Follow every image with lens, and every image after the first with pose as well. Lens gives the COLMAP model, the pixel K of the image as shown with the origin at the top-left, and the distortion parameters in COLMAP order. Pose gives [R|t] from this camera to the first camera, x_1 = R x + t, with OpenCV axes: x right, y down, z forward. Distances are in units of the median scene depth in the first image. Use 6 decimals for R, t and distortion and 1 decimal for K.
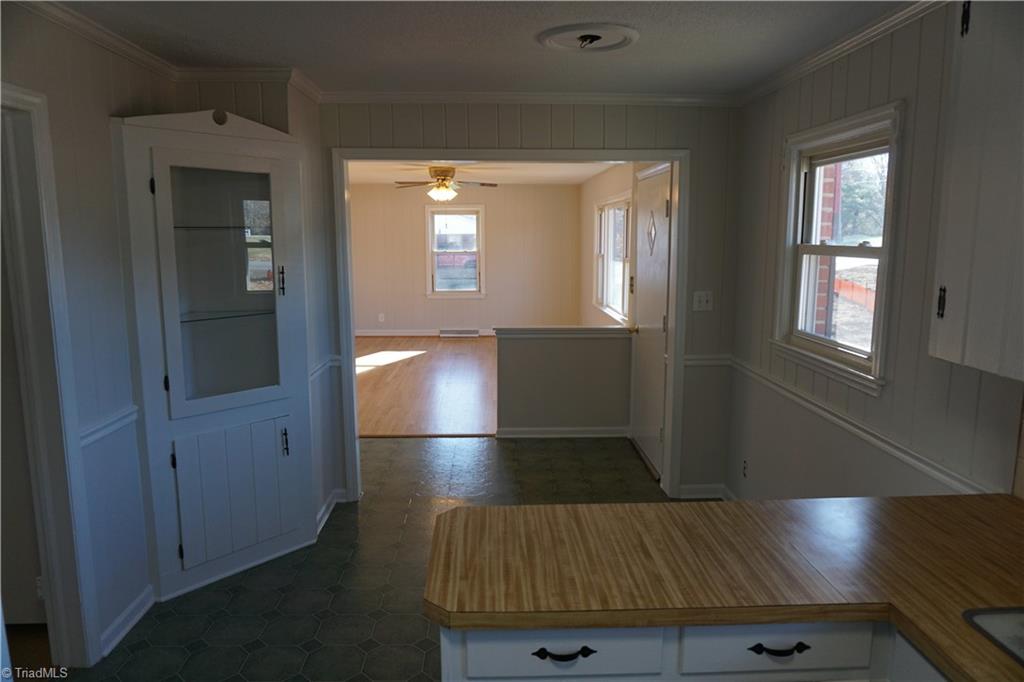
lens RADIAL K [[702.1, 0, 511.1], [0, 702.1, 339.8], [0, 0, 1]] dist [-0.007099, -0.000262]
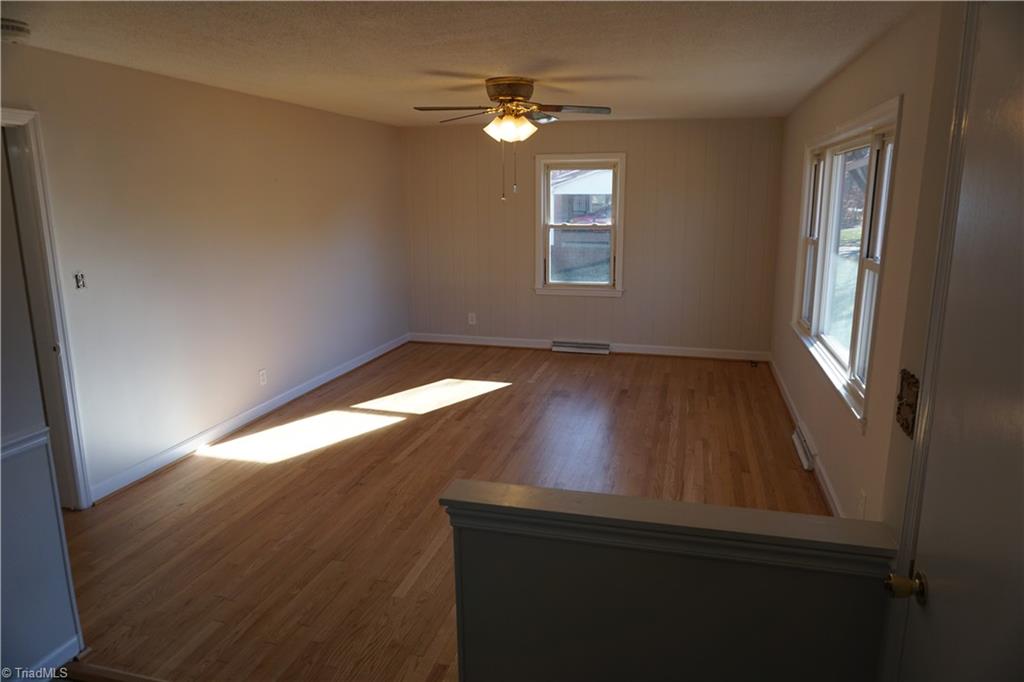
lens RADIAL K [[702.1, 0, 515.7], [0, 702.1, 343.0], [0, 0, 1]] dist [-0.007099, -0.000262]
pose [[0.962045, 0.058483, -0.266550, 0.050481], [-0.042030, 0.996866, 0.067026, -0.061610], [0.269634, -0.053279, 0.961488, 0.367229]]
